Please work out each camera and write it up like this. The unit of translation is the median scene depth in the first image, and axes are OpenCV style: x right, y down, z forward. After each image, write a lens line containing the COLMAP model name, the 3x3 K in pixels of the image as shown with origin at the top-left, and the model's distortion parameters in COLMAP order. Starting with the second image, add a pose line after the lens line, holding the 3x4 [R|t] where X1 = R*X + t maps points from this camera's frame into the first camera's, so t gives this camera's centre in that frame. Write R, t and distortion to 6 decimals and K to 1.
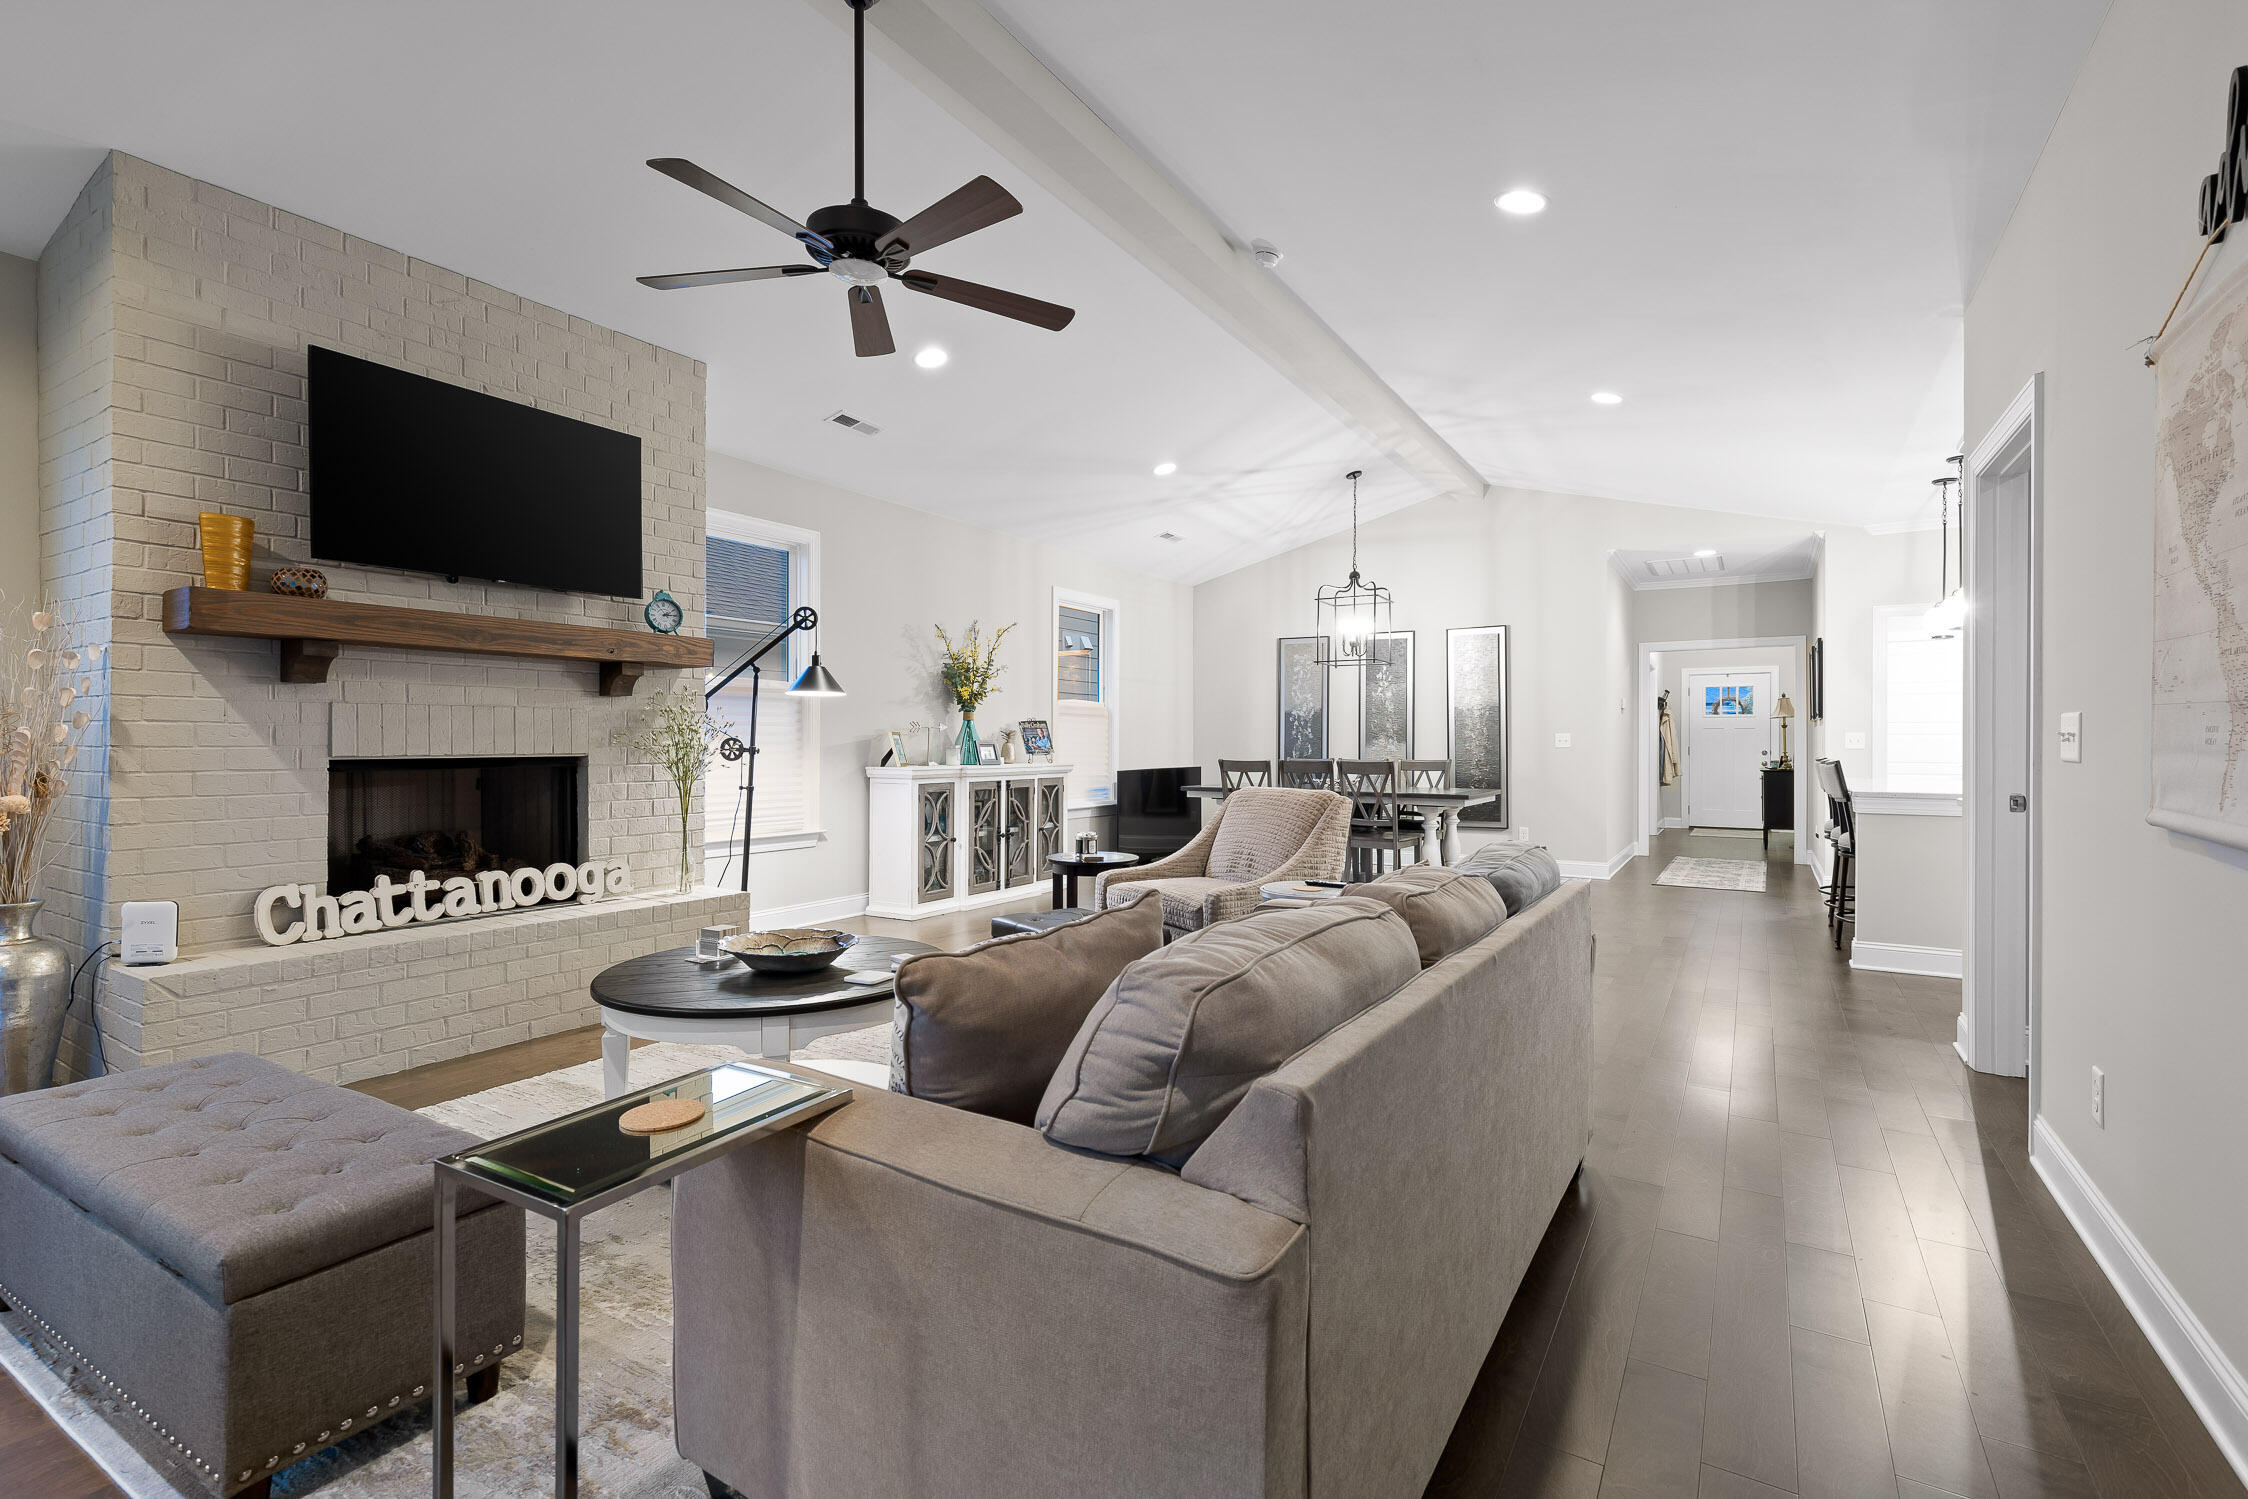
lens RADIAL K [[1020.8, 0, 1123.1], [0, 1020.8, 740.9], [0, 0, 1]] dist [0.006453, -0.000345]
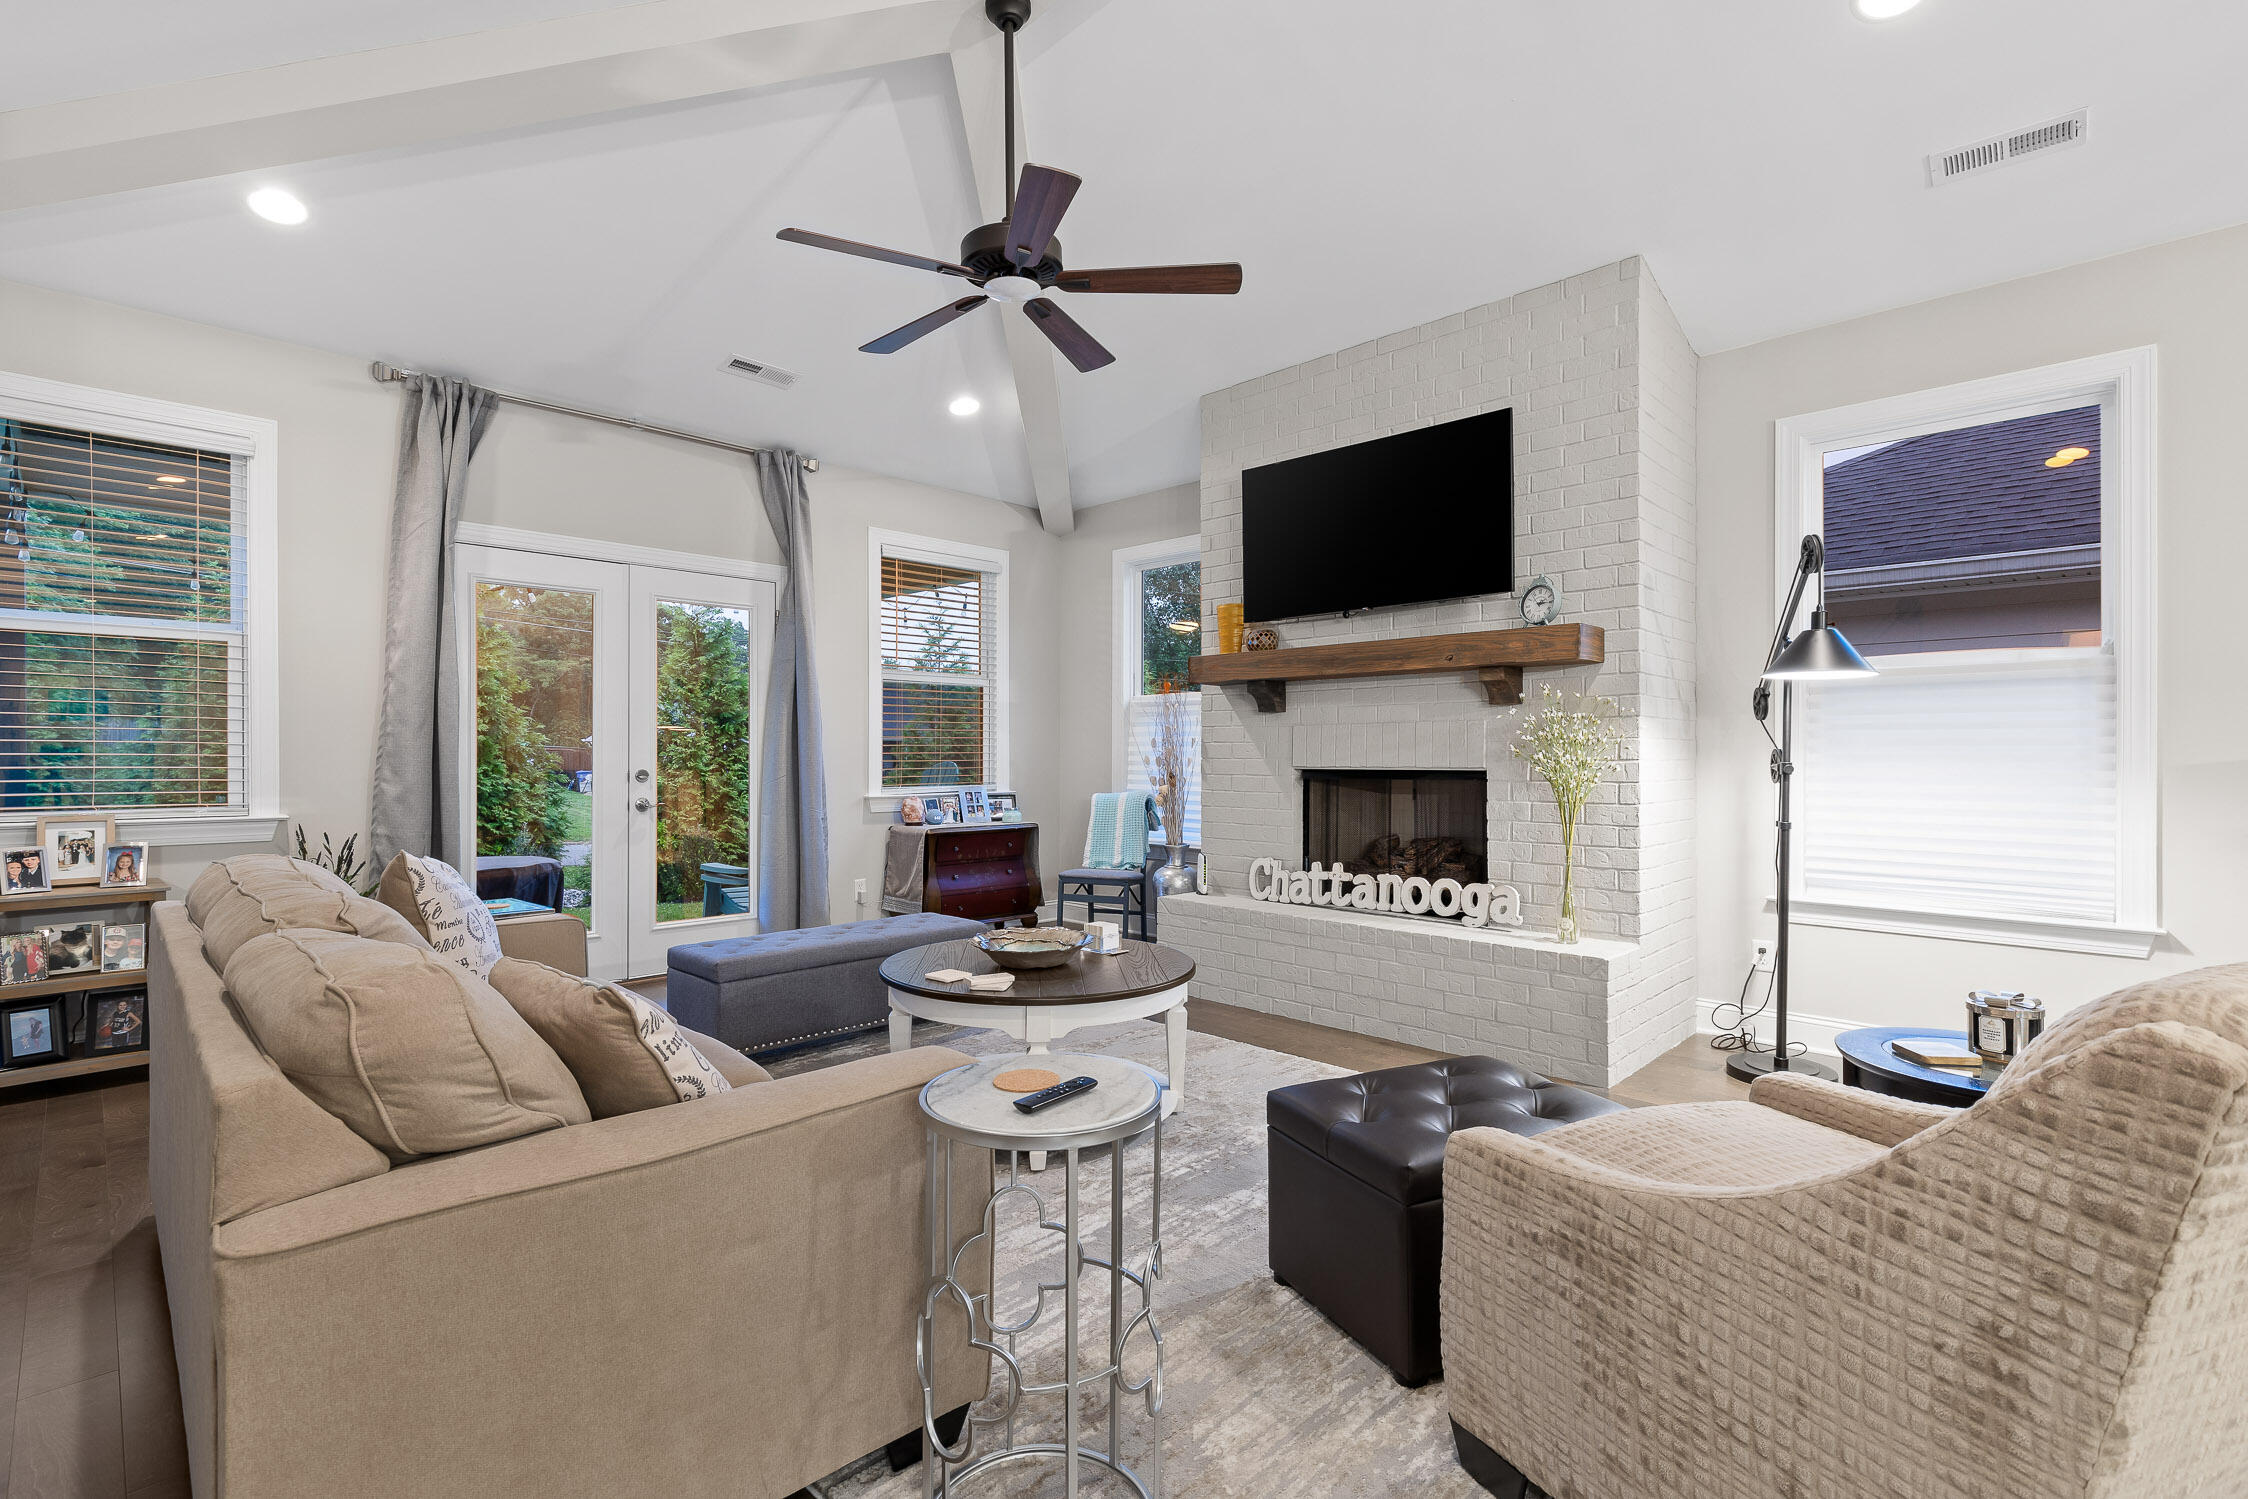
lens RADIAL K [[1024.5, 0, 1114.4], [0, 1024.5, 755.0], [0, 0, 1]] dist [0.003118, -0.000265]
pose [[-0.227984, -0.003090, -0.973660, 0.470098], [-0.000748, 0.999995, -0.002998, 0.003962], [0.973665, 0.000044, -0.227985, 0.890568]]
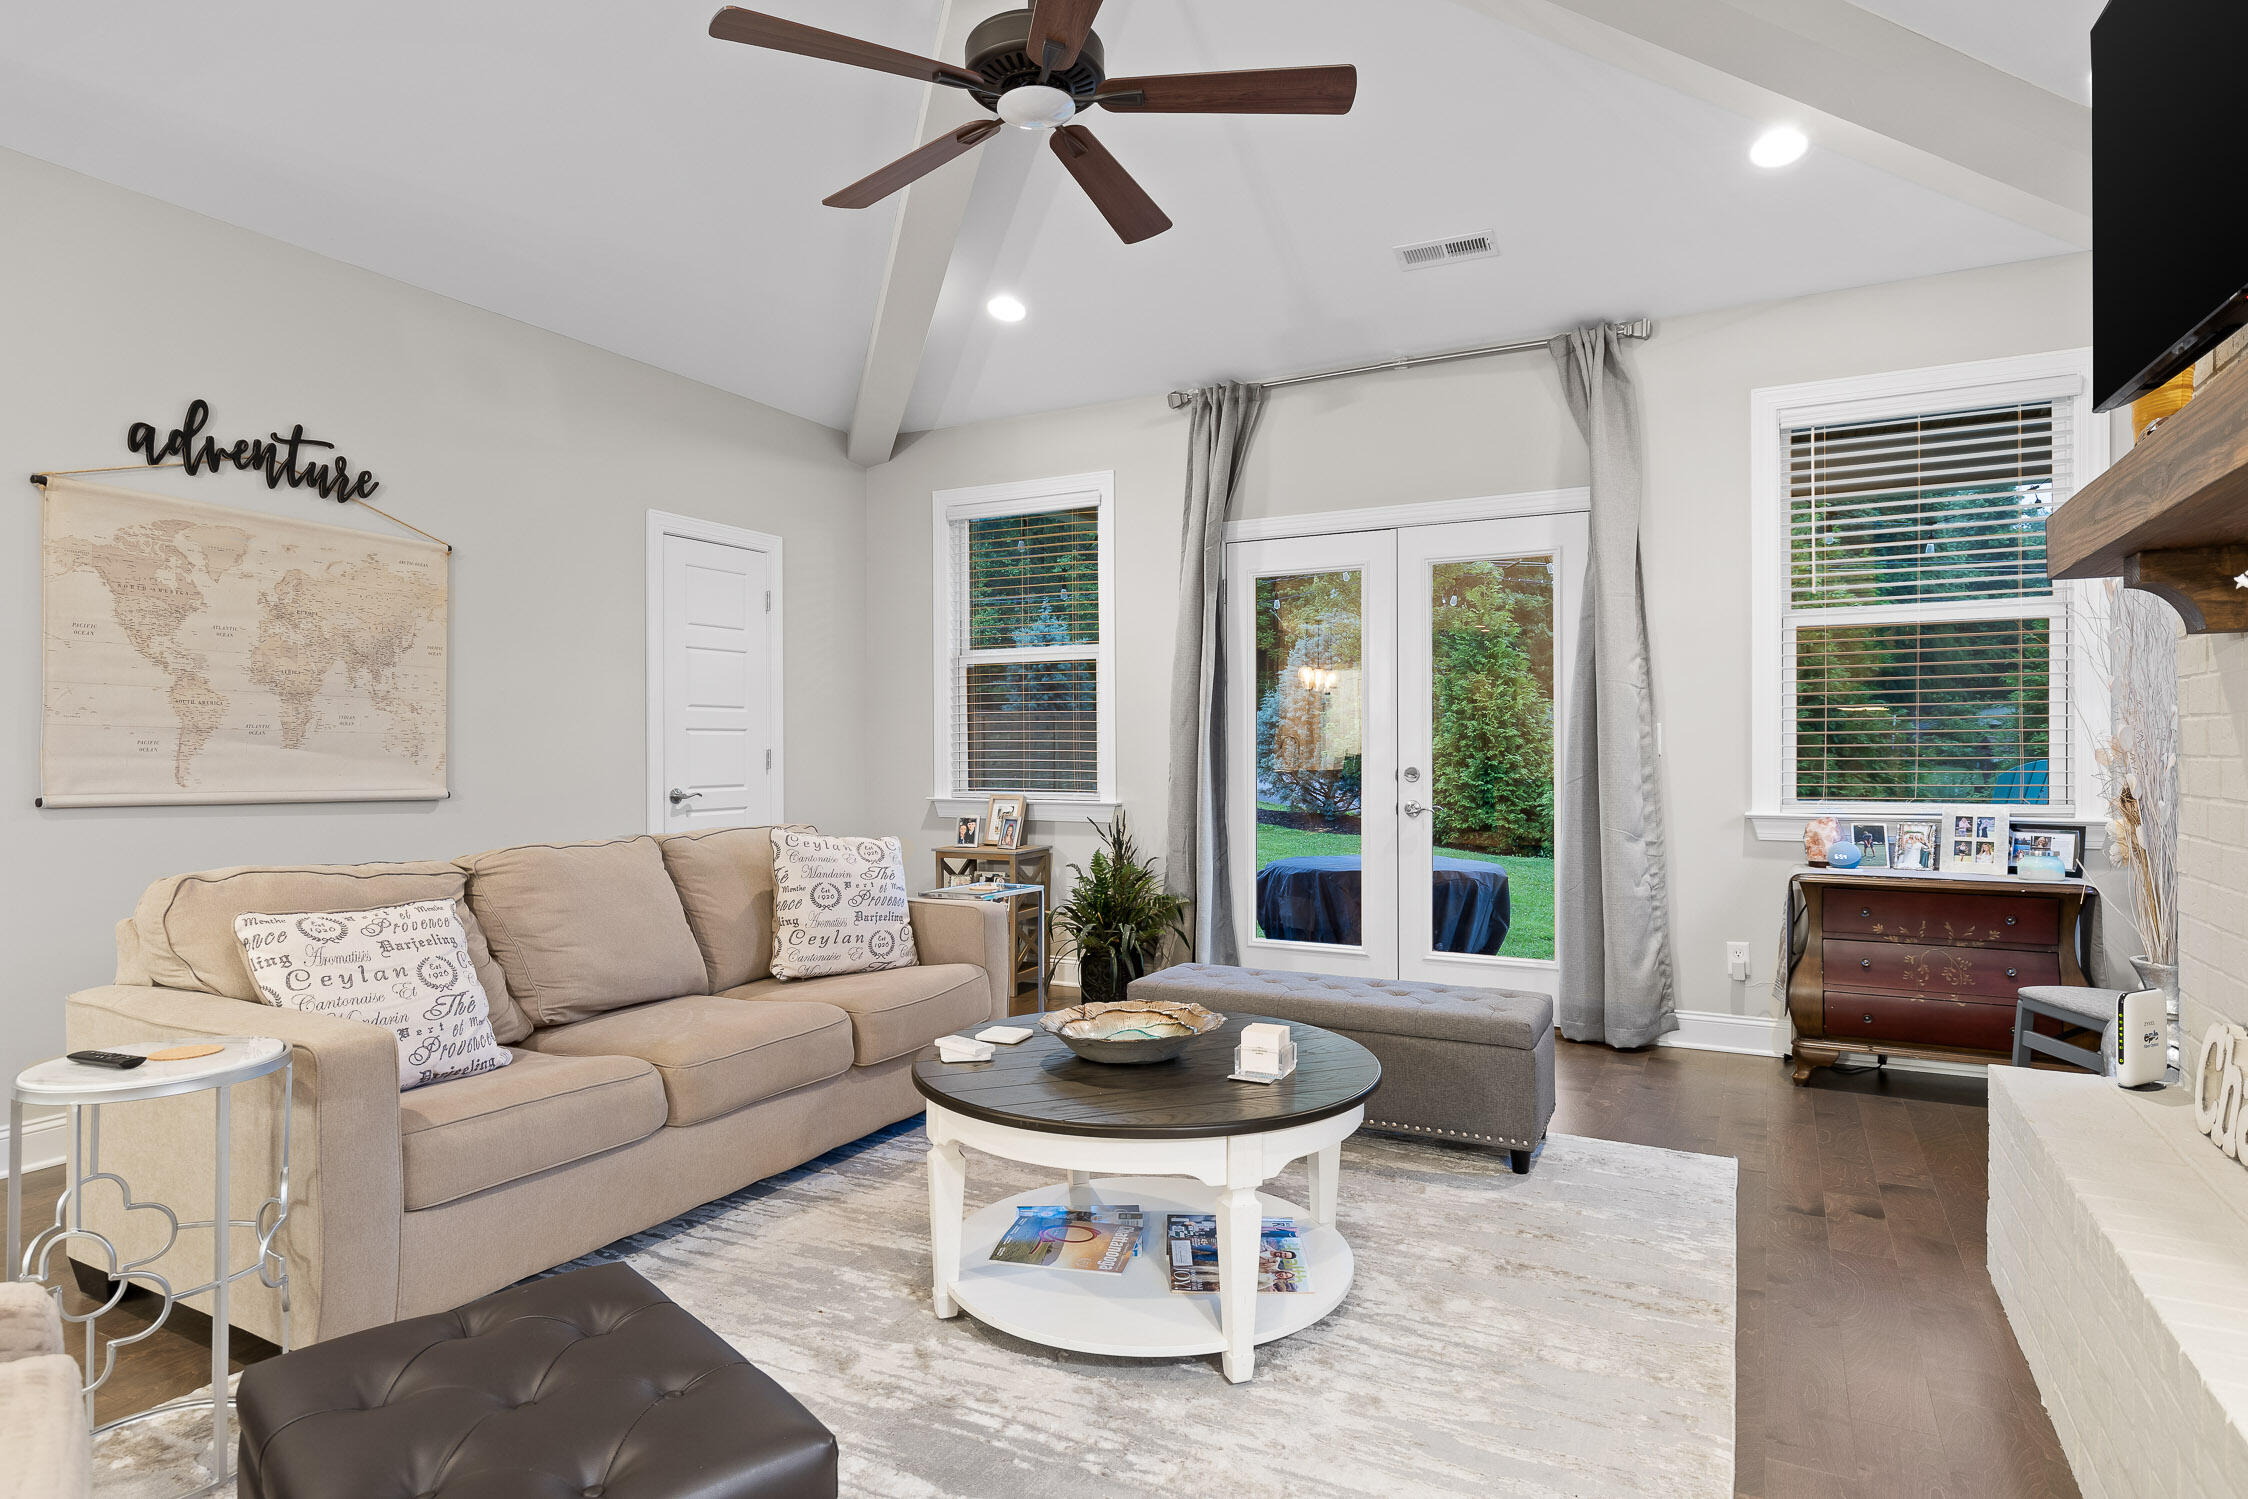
lens RADIAL K [[1228.0, 0, 1115.5], [0, 1228.0, 756.7], [0, 0, 1]] dist [-0.000213, 0.000040]
pose [[-0.998172, -0.002057, -0.060404, -0.179685], [-0.002161, 0.999996, 0.001650, 0.005764], [0.060400, 0.001778, -0.998173, 1.260356]]
